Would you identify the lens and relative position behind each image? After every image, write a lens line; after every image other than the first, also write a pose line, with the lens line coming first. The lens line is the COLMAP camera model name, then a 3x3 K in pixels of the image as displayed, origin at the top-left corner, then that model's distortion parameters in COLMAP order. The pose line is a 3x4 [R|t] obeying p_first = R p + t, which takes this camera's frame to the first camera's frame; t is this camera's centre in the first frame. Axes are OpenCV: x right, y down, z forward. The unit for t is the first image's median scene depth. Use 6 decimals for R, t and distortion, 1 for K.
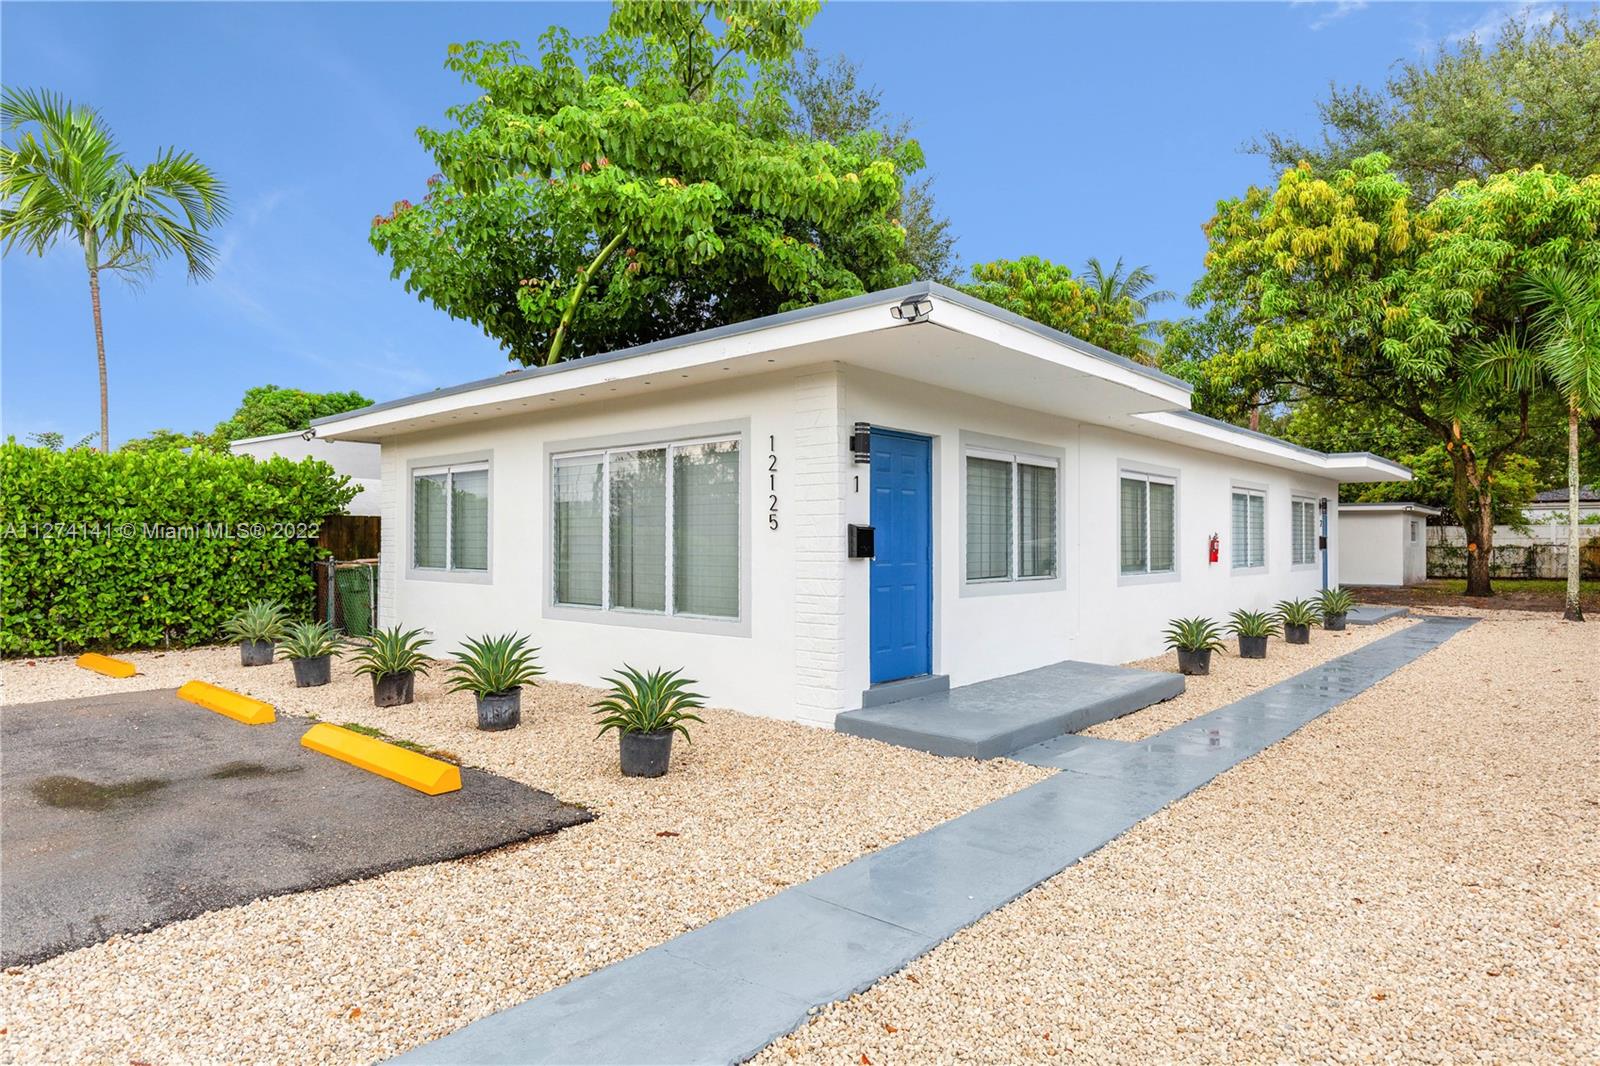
lens RADIAL K [[851.6, 0, 804.6], [0, 851.6, 532.0], [0, 0, 1]] dist [0.007089, 0.002705]
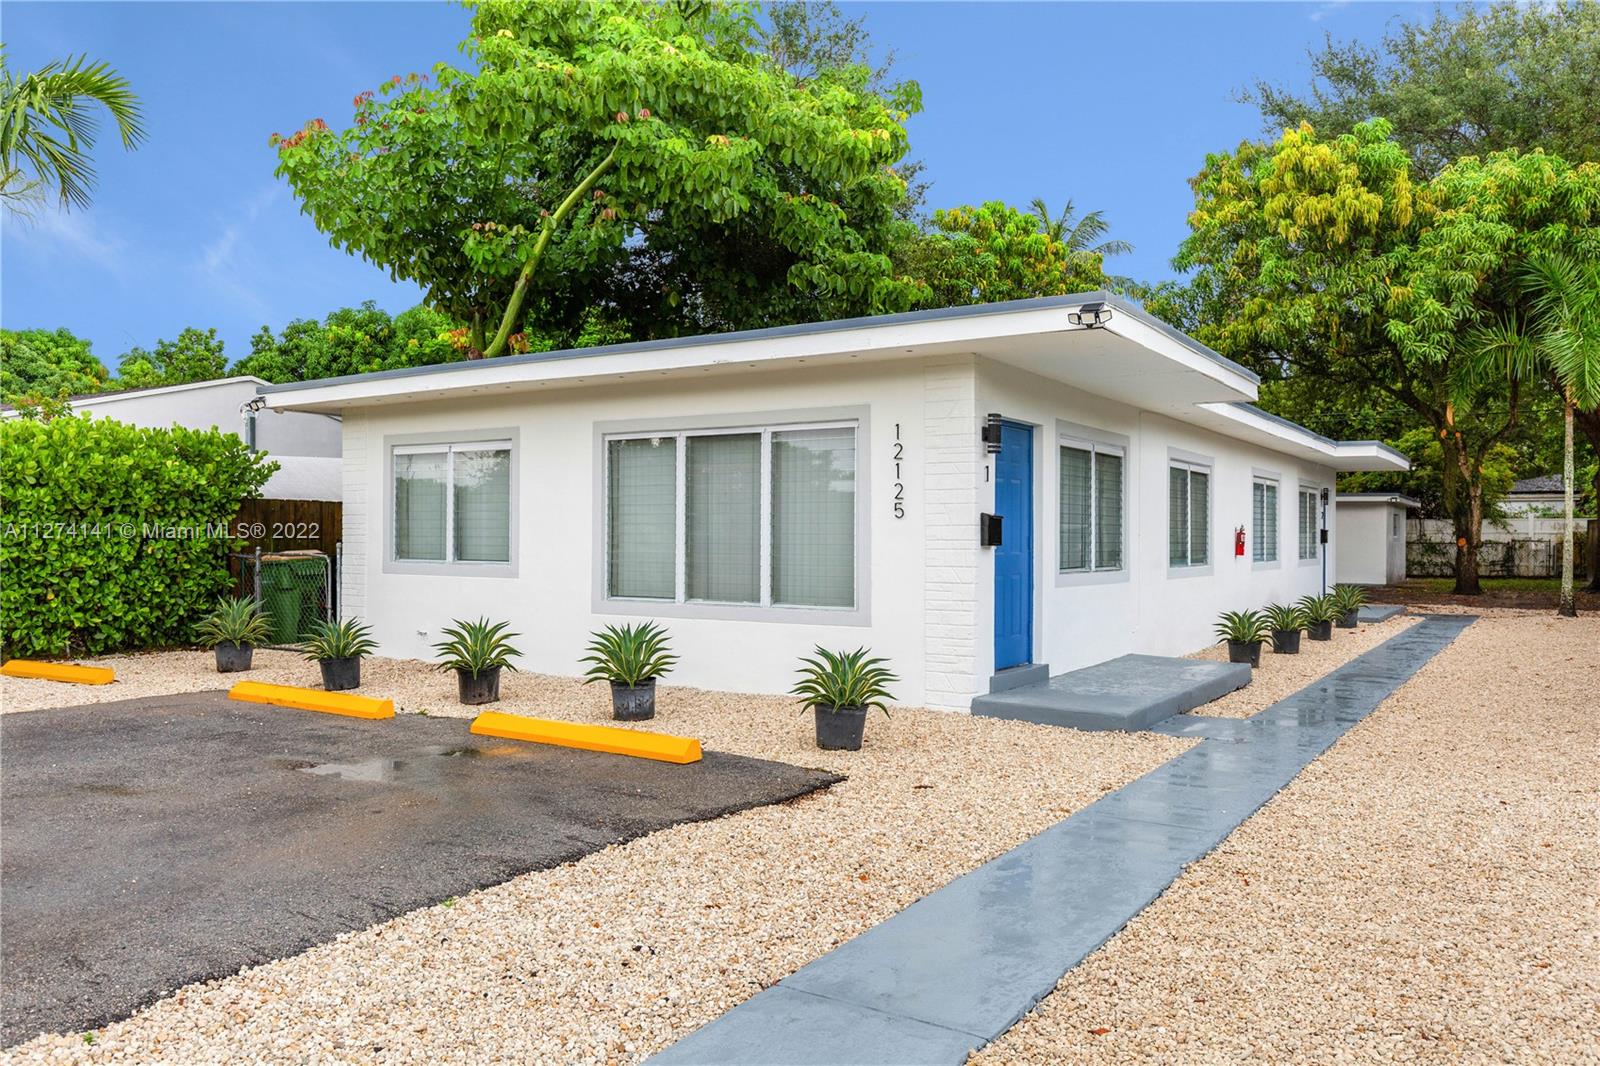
lens RADIAL K [[1086.5, 0, 806.0], [0, 1086.5, 528.8], [0, 0, 1]] dist [-0.002577, 0.010058]
pose [[0.990155, 0.004292, 0.139912, -0.135973], [-0.005024, 0.999975, 0.004876, 0.001811], [-0.139888, -0.005531, 0.990152, -0.104764]]
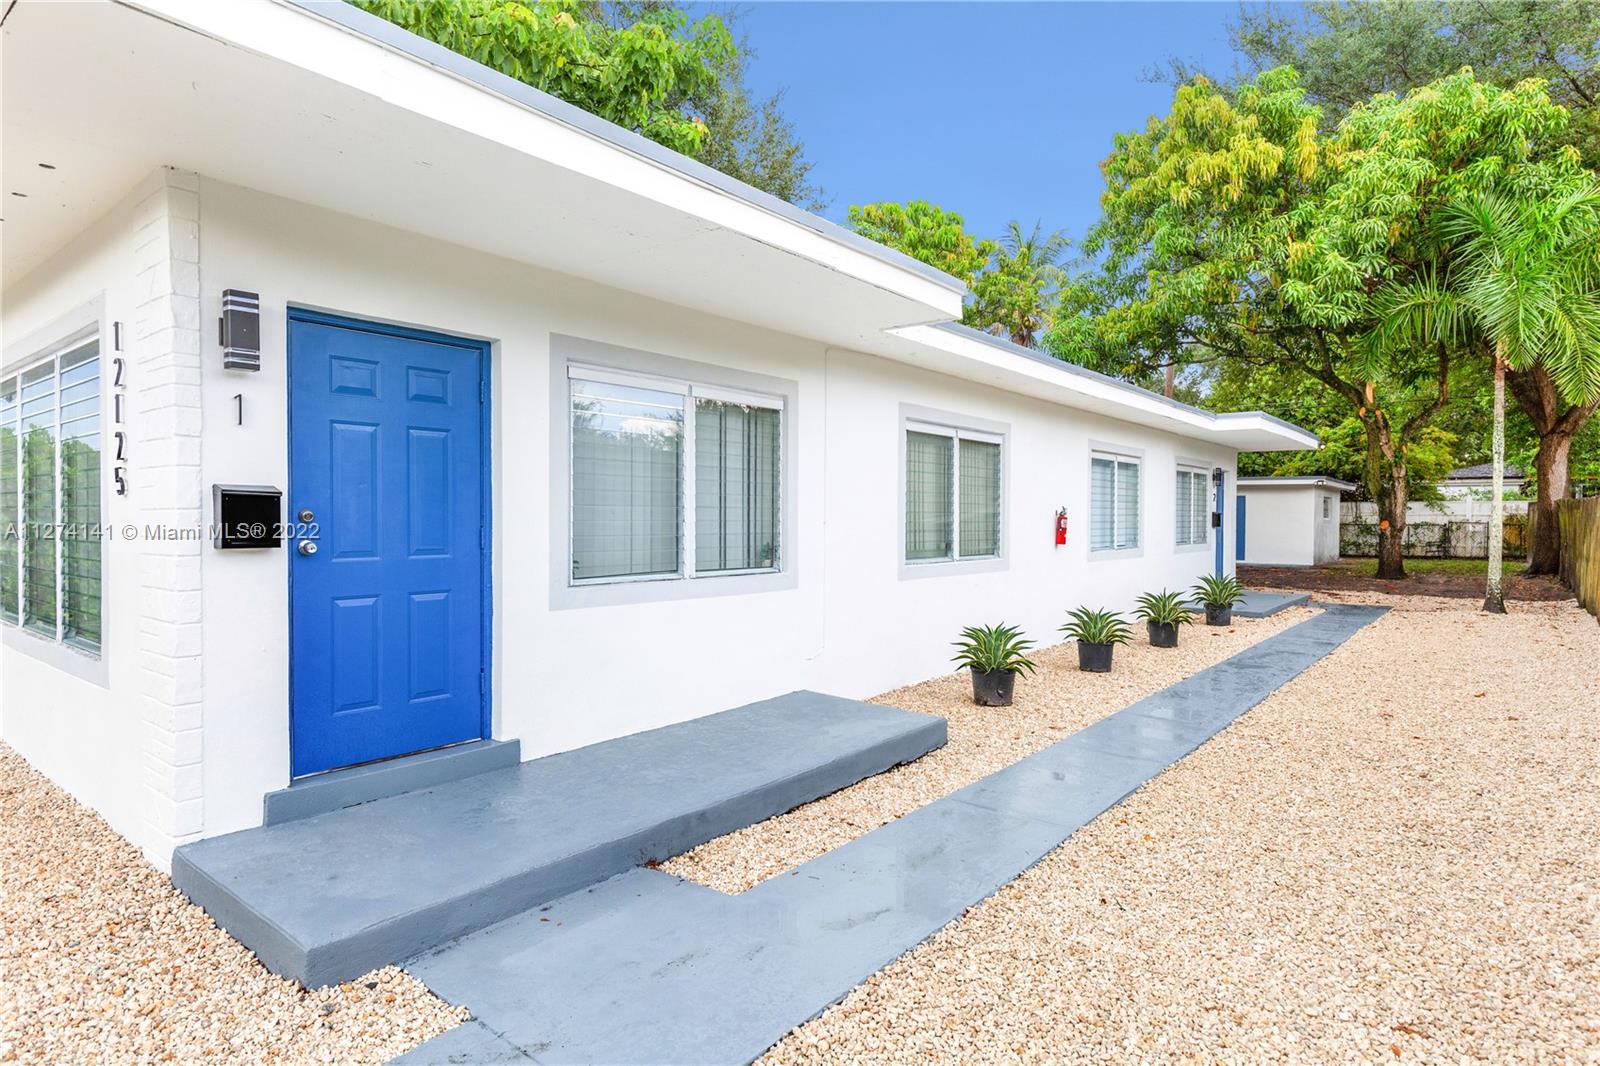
lens RADIAL K [[851.6, 0, 780.0], [0, 851.6, 526.0], [0, 0, 1]] dist [0.007089, 0.002705]
pose [[0.999099, 0.002440, 0.042359, 0.152086], [-0.003395, 0.999741, 0.022484, 0.001209], [-0.042293, -0.022607, 0.998849, 0.182679]]
